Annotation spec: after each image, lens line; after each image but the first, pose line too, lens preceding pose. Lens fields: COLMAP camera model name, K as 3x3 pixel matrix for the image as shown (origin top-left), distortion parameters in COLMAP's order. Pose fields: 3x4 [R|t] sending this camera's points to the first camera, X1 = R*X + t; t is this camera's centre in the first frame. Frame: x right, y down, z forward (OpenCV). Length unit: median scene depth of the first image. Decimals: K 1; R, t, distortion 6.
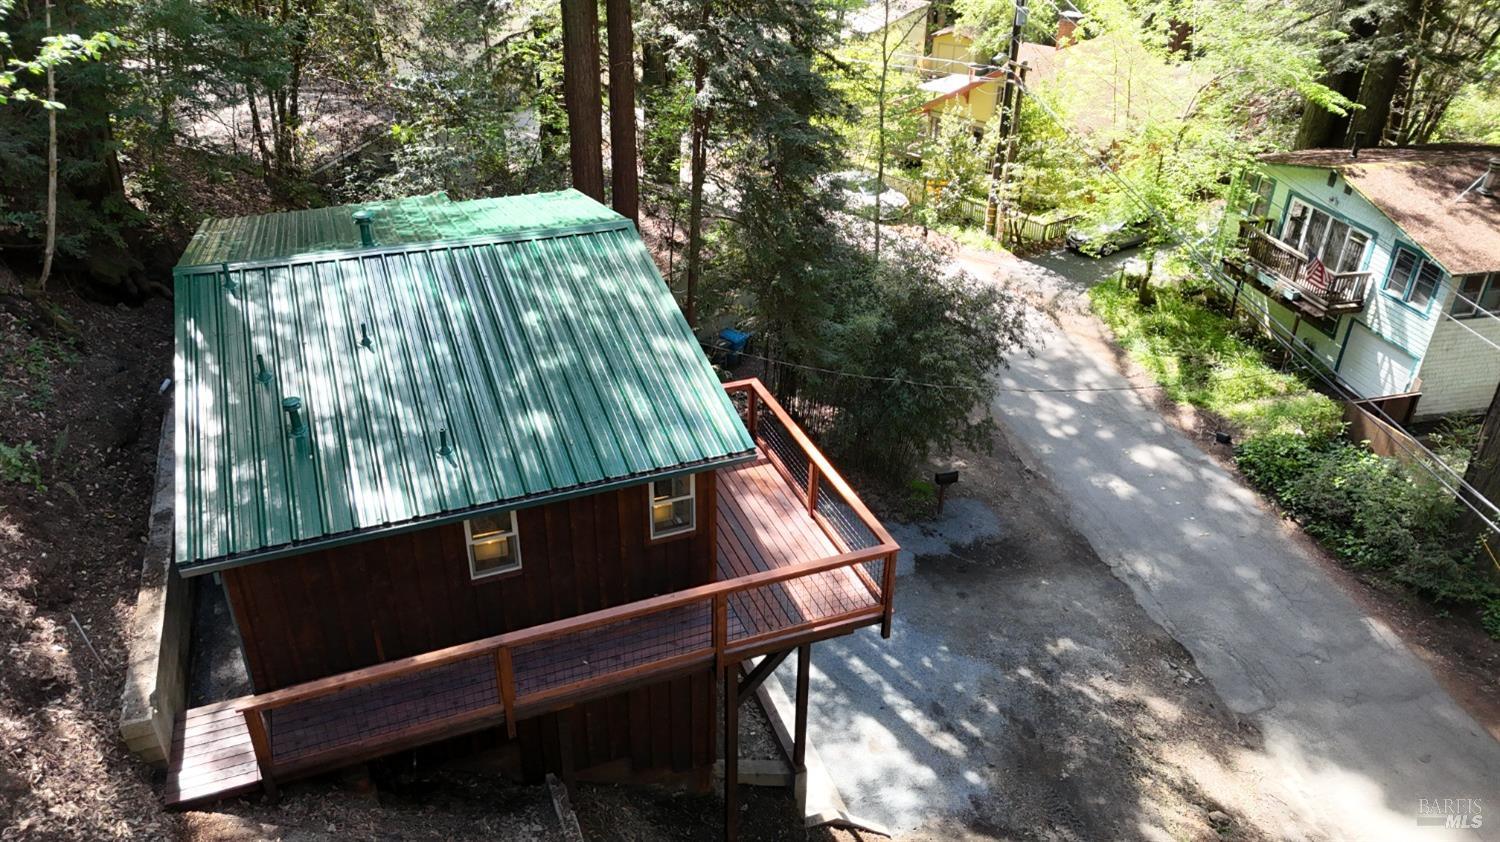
lens RADIAL K [[1106.1, 0, 747.9], [0, 1106.1, 424.8], [0, 0, 1]] dist [0.035147, -0.007276]
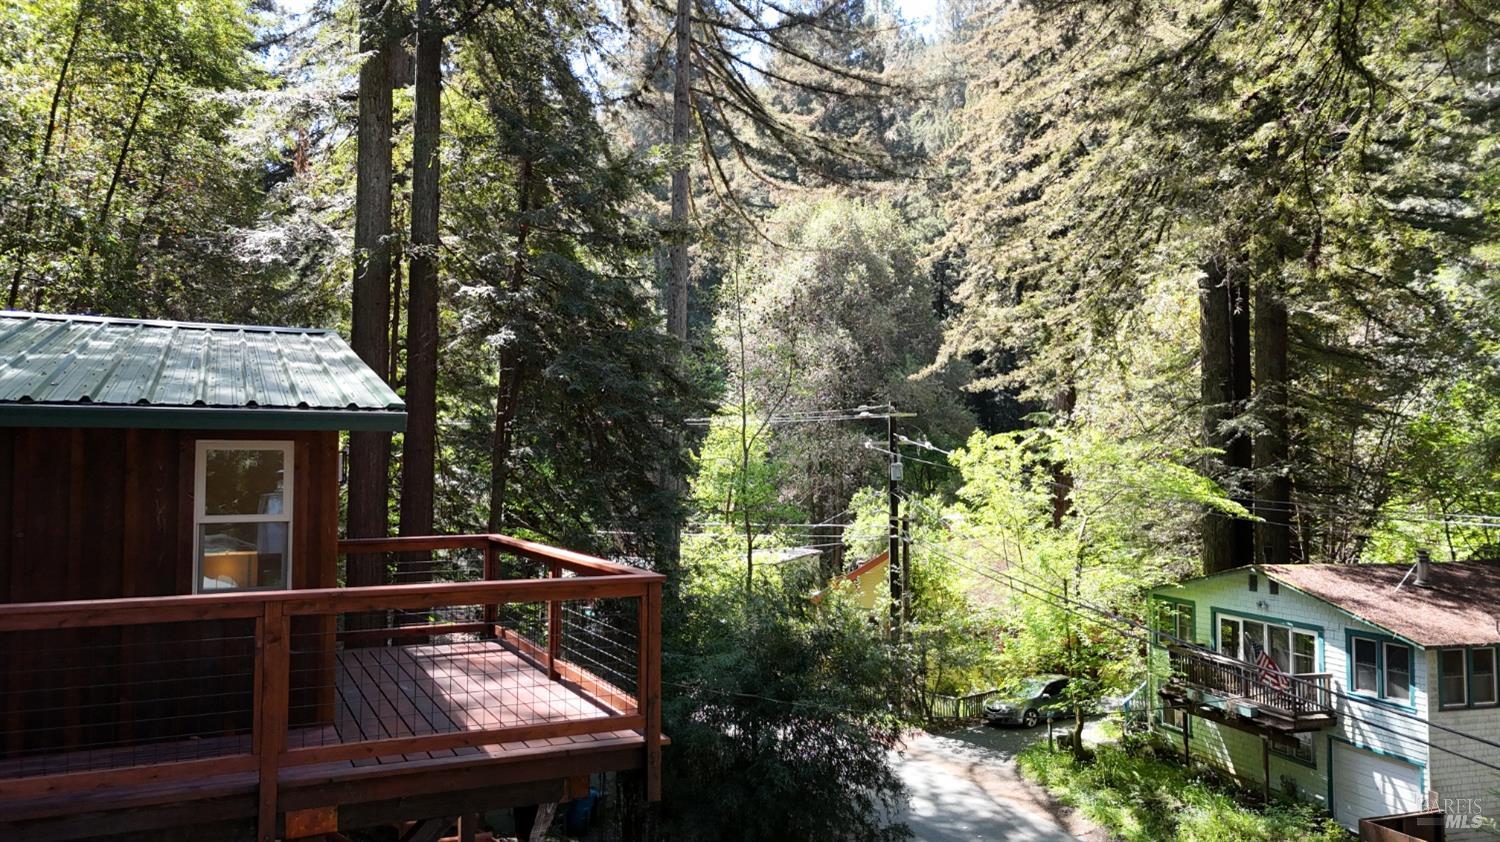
lens RADIAL K [[1106.1, 0, 749.9], [0, 1106.1, 416.2], [0, 0, 1]] dist [0.035147, -0.007276]
pose [[0.997260, -0.007519, 0.073598, 0.055239], [0.046410, 0.838316, -0.543205, 0.132911], [-0.057614, 0.545132, 0.836368, 0.201178]]
